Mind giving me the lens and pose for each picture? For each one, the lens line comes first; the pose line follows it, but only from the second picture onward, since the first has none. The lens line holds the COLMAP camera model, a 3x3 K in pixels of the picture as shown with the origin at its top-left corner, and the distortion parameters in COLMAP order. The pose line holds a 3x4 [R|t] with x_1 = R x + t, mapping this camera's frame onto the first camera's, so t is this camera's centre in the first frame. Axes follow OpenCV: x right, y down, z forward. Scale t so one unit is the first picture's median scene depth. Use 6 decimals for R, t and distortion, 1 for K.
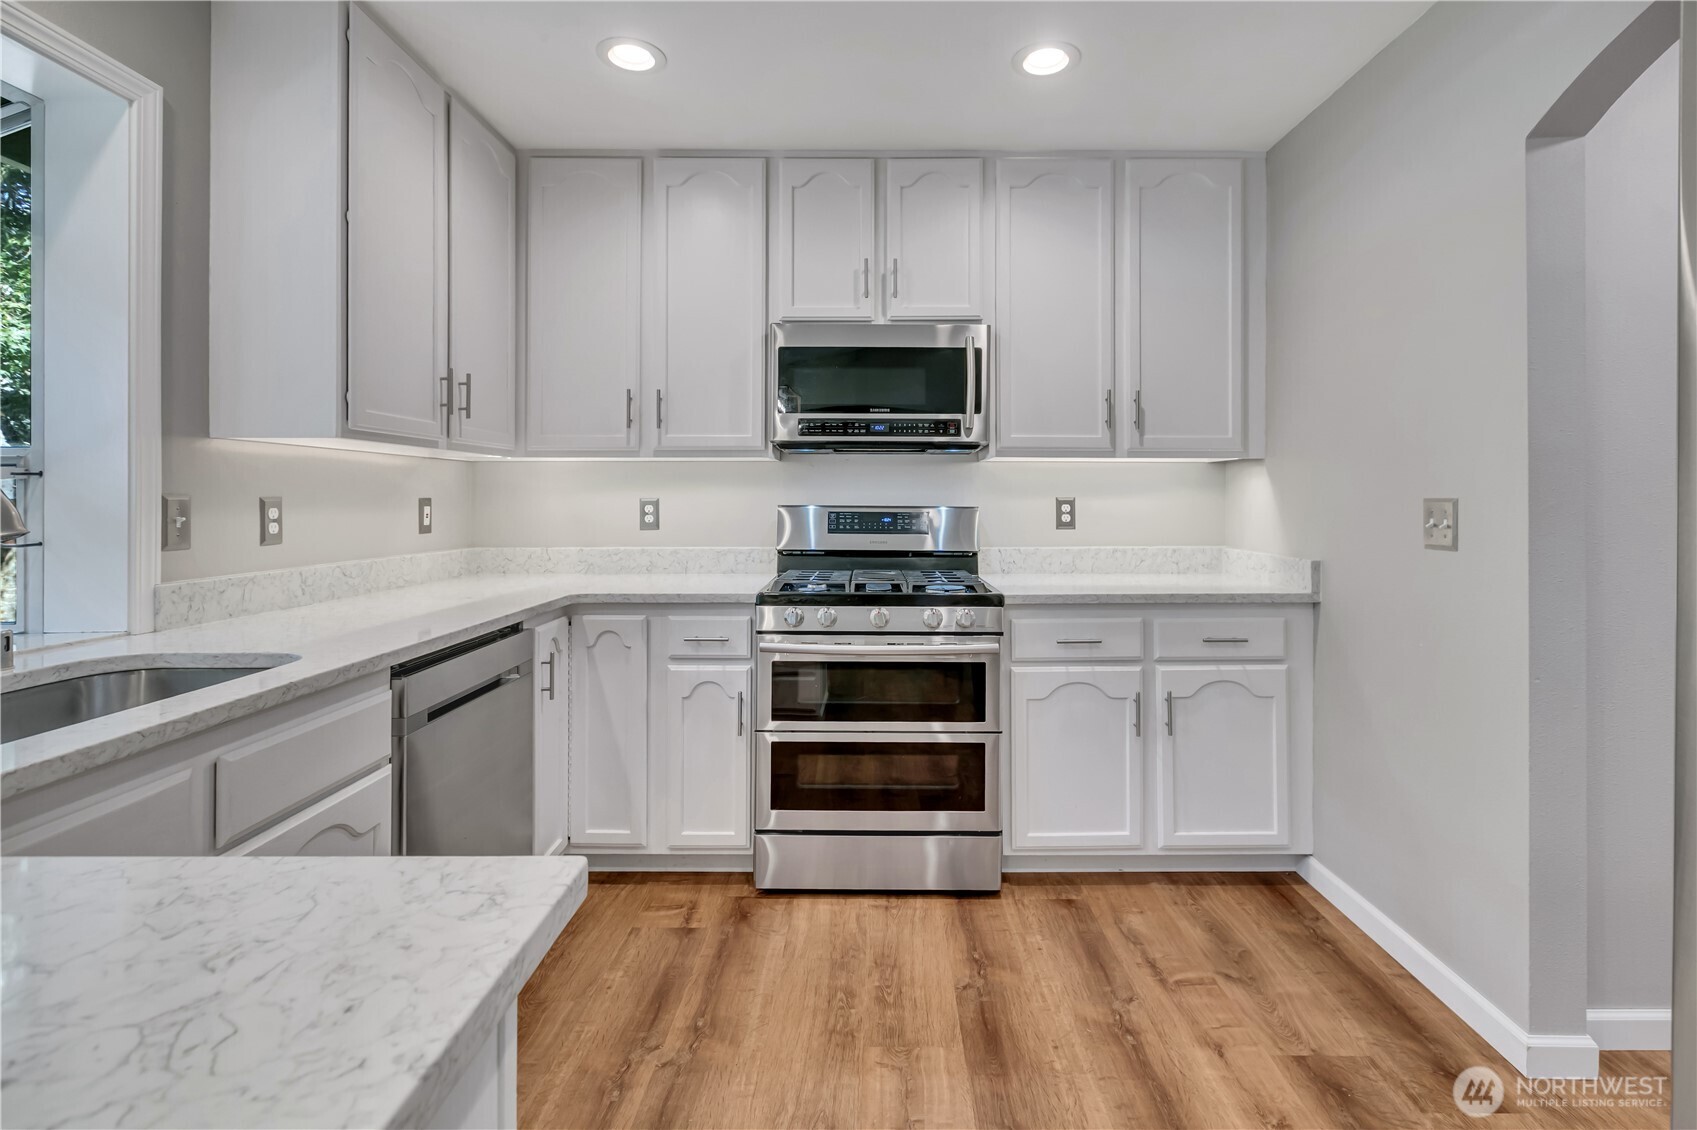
lens RADIAL K [[785.3, 0, 873.2], [0, 785.3, 492.2], [0, 0, 1]] dist [0.001423, 0.000192]
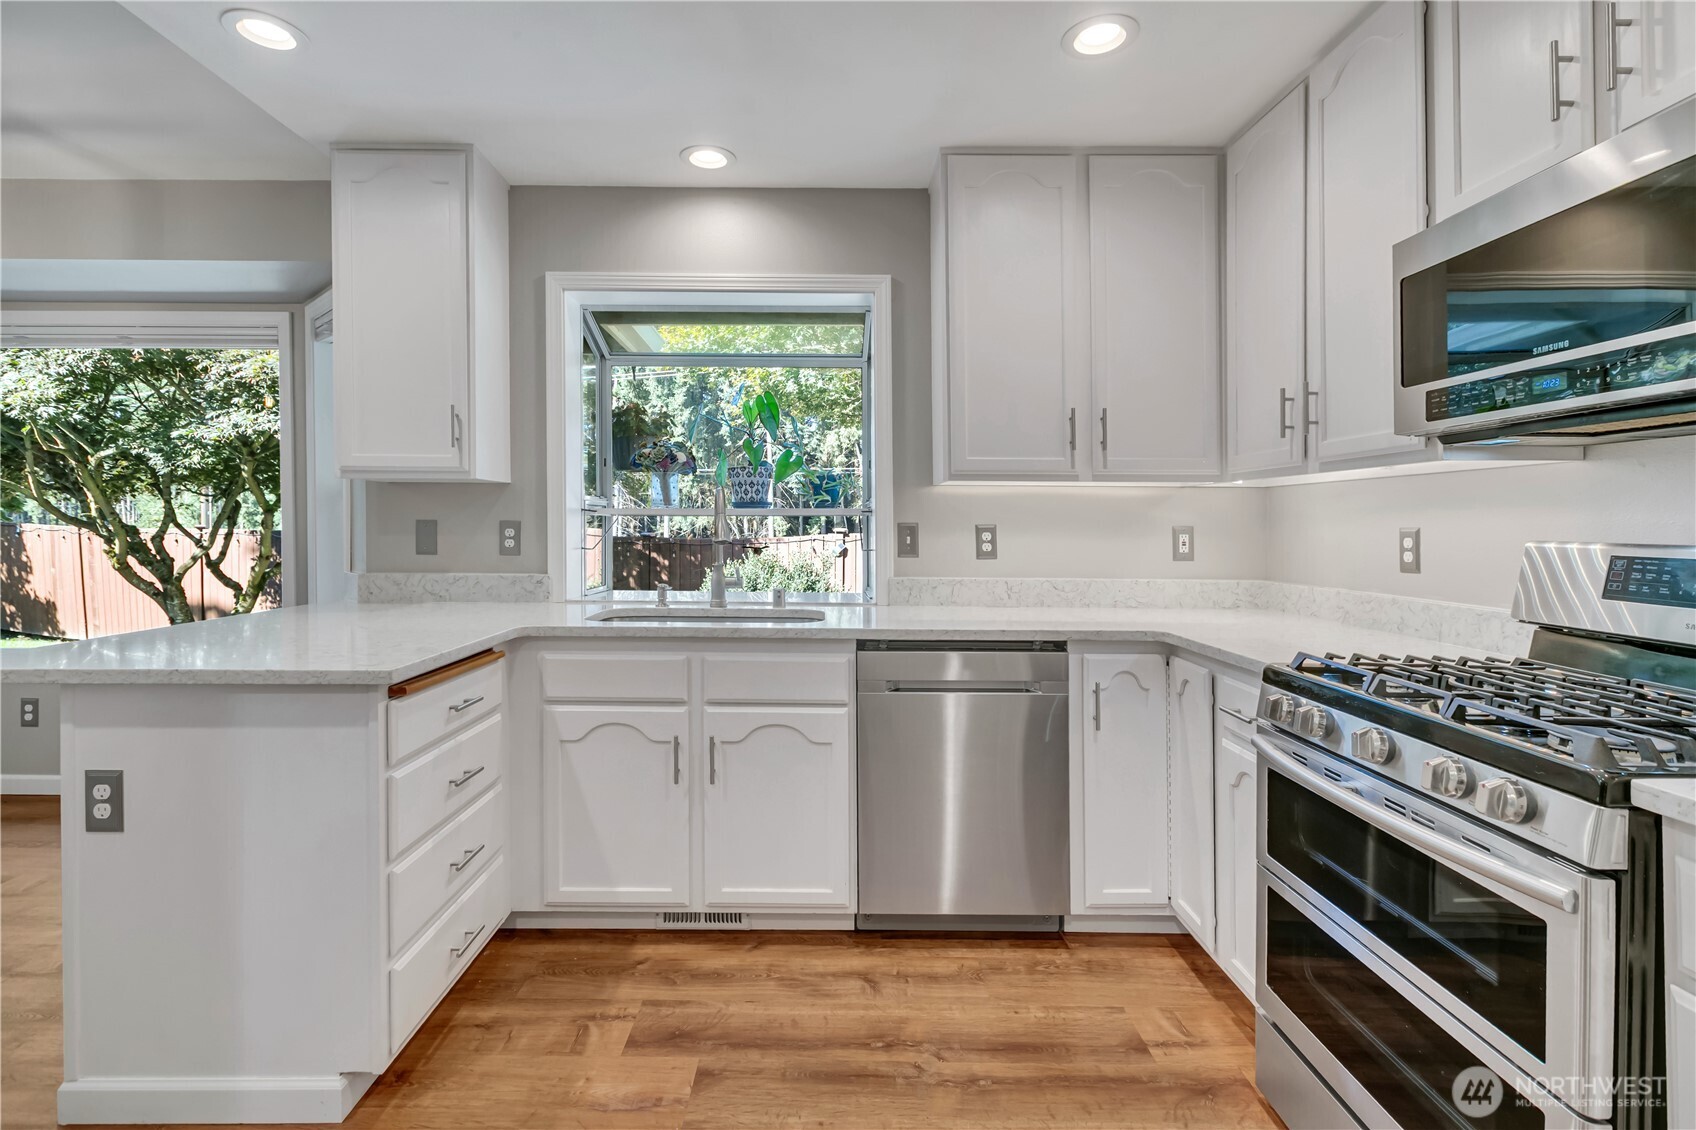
lens RADIAL K [[816.9, 0, 813.1], [0, 816.9, 515.0], [0, 0, 1]] dist [-0.002477, 0.003046]
pose [[-0.007741, -0.012076, -0.999897, 0.537288], [0.003239, 0.999922, -0.012101, 0.004281], [0.999965, -0.003332, -0.007701, 0.562595]]
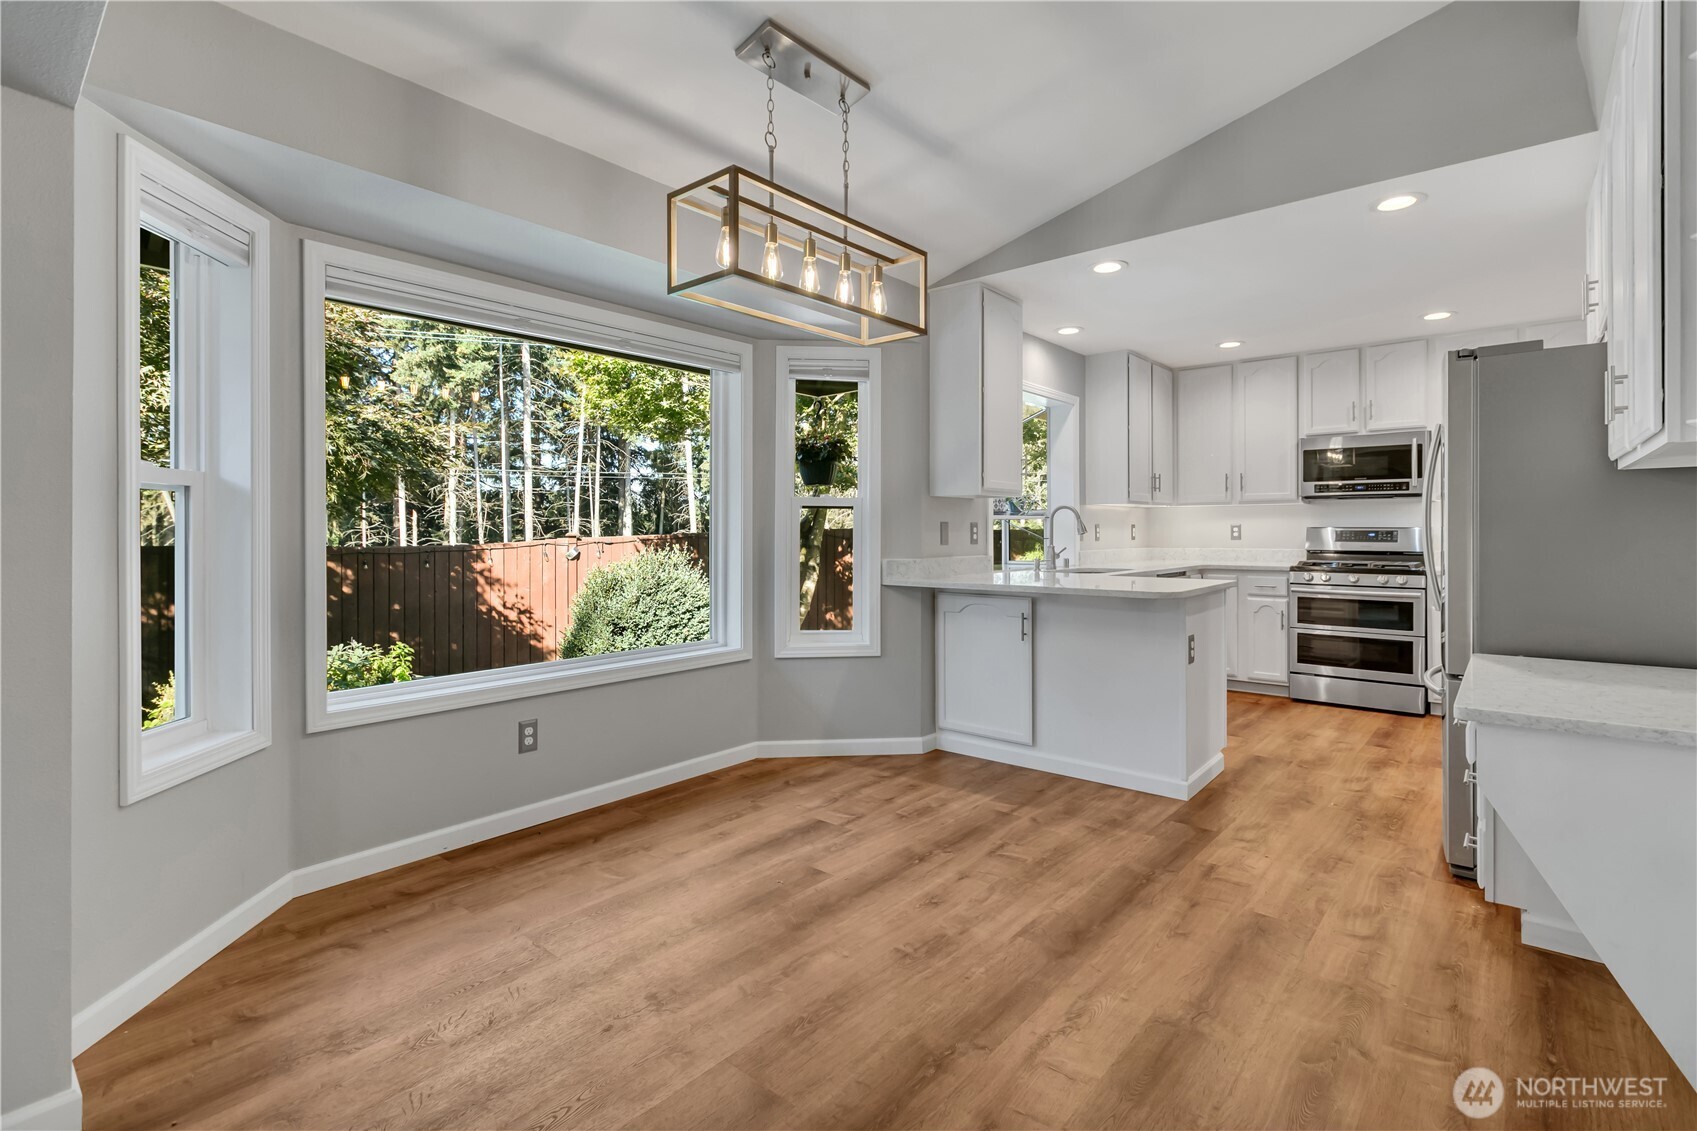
lens RADIAL K [[785.3, 0, 870.2], [0, 785.3, 535.3], [0, 0, 1]] dist [0.001423, 0.000192]
pose [[0.769517, -0.002199, -0.638623, 0.333638], [0.013404, 0.999829, 0.012709, -0.002526], [0.638486, -0.018340, 0.769415, -1.368721]]
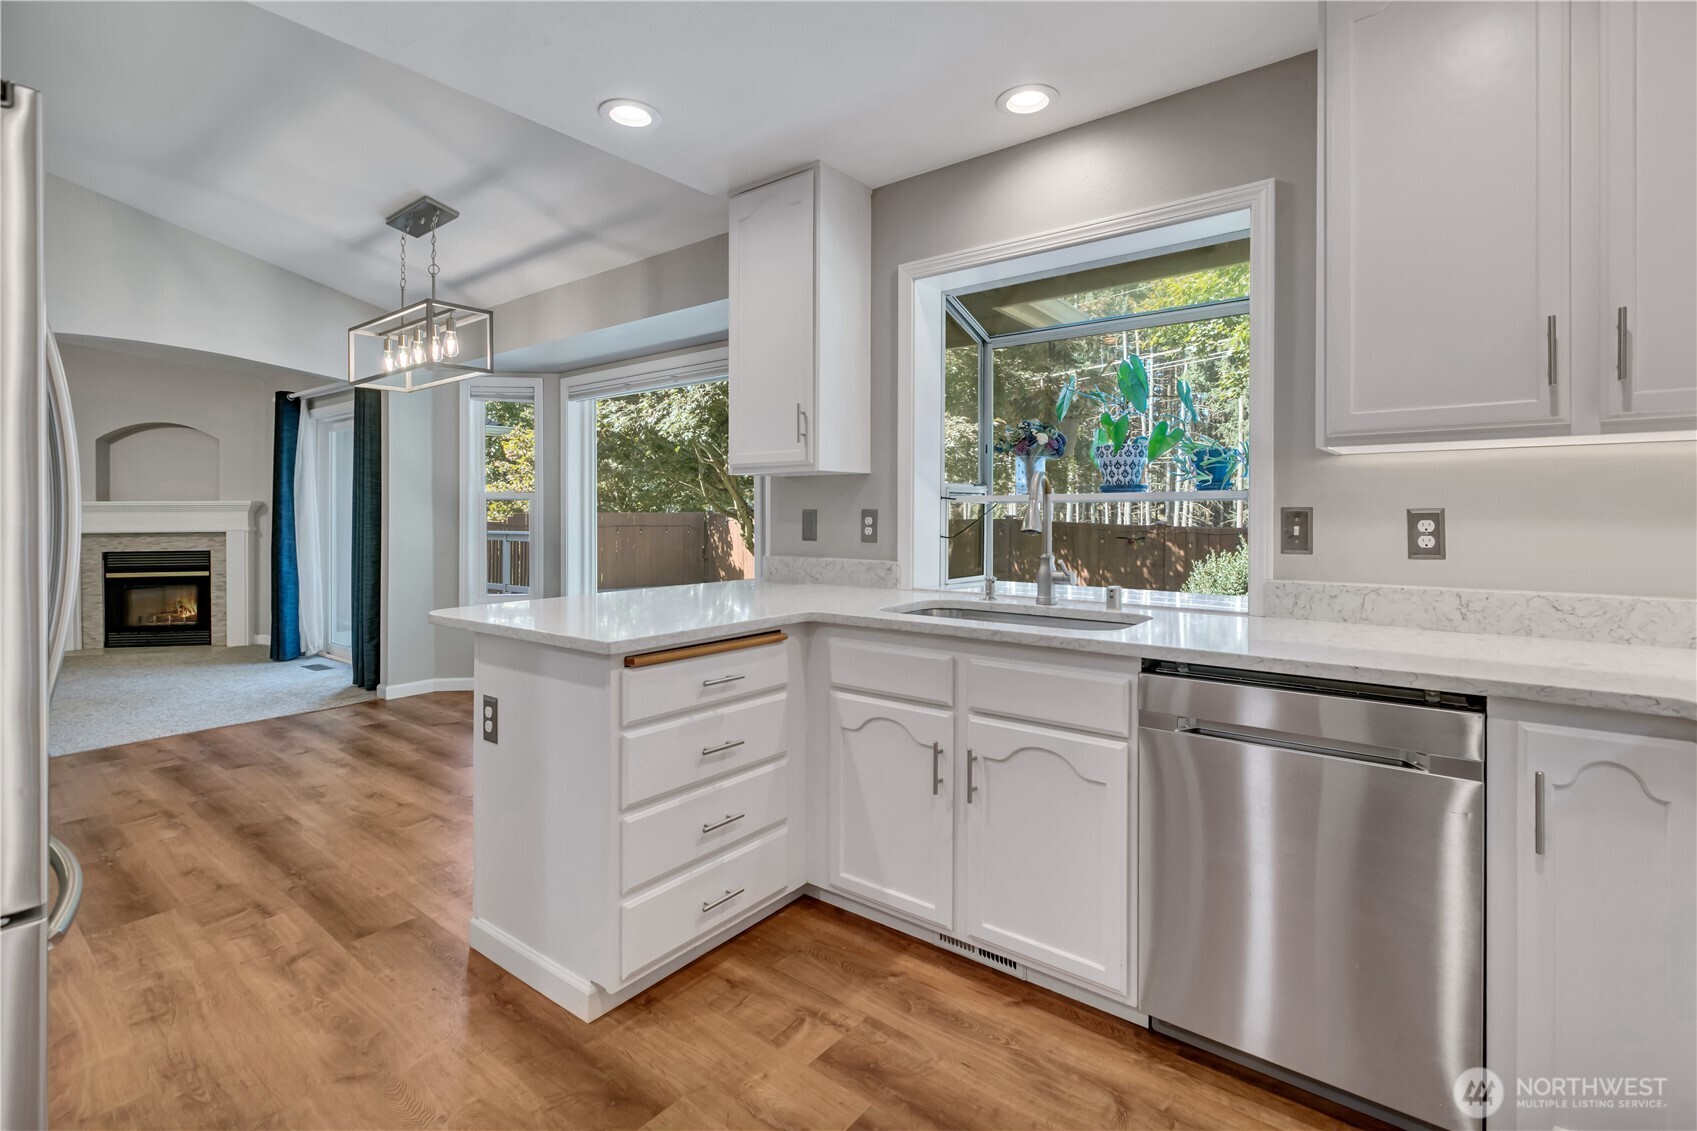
lens RADIAL K [[785.3, 0, 853.6], [0, 785.3, 512.9], [0, 0, 1]] dist [0.001423, 0.000192]
pose [[-0.614333, 0.001527, -0.789045, 0.314501], [0.009247, 0.999943, -0.005265, 0.007979], [0.788993, -0.010531, -0.614312, 0.827836]]
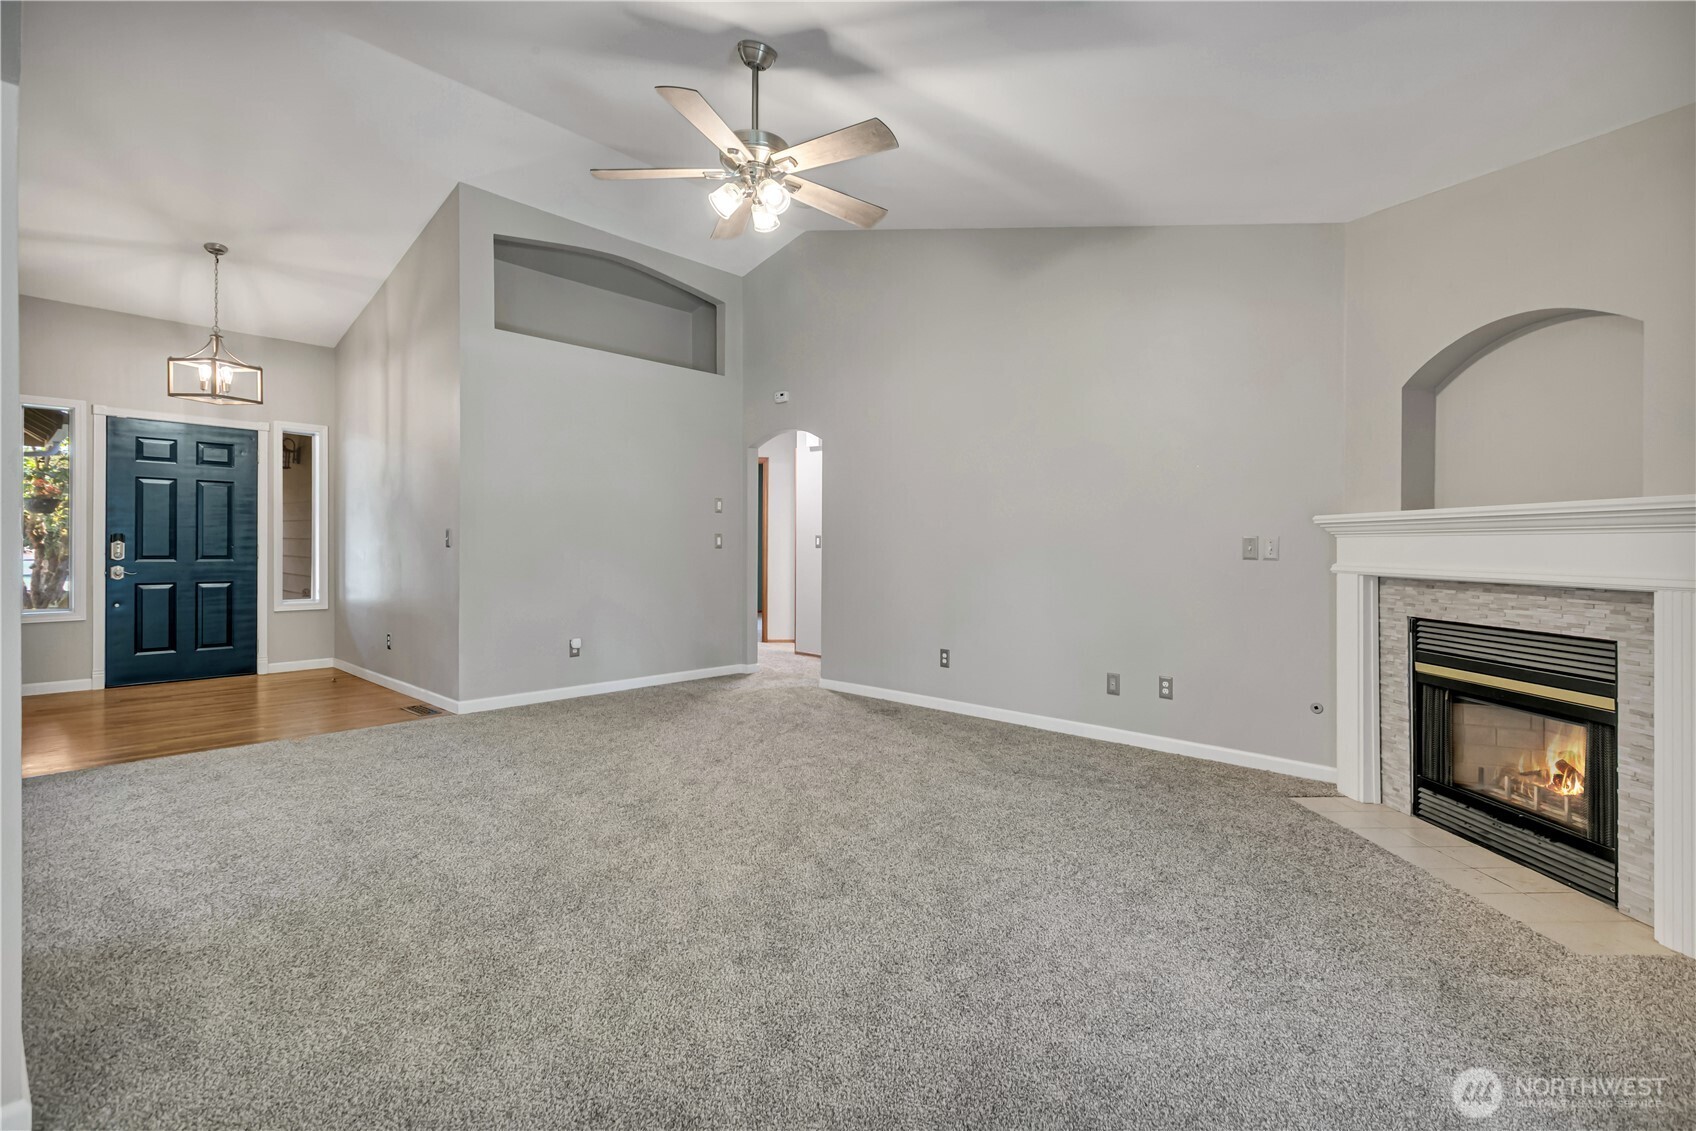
lens RADIAL K [[784.8, 0, 855.8], [0, 784.8, 533.7], [0, 0, 1]] dist [0.001423, 0.000192]
pose [[-0.746552, -0.004042, 0.665315, -0.428223], [-0.019716, 0.999677, -0.016050, 0.005313], [-0.665035, -0.025100, -0.746390, -1.312680]]
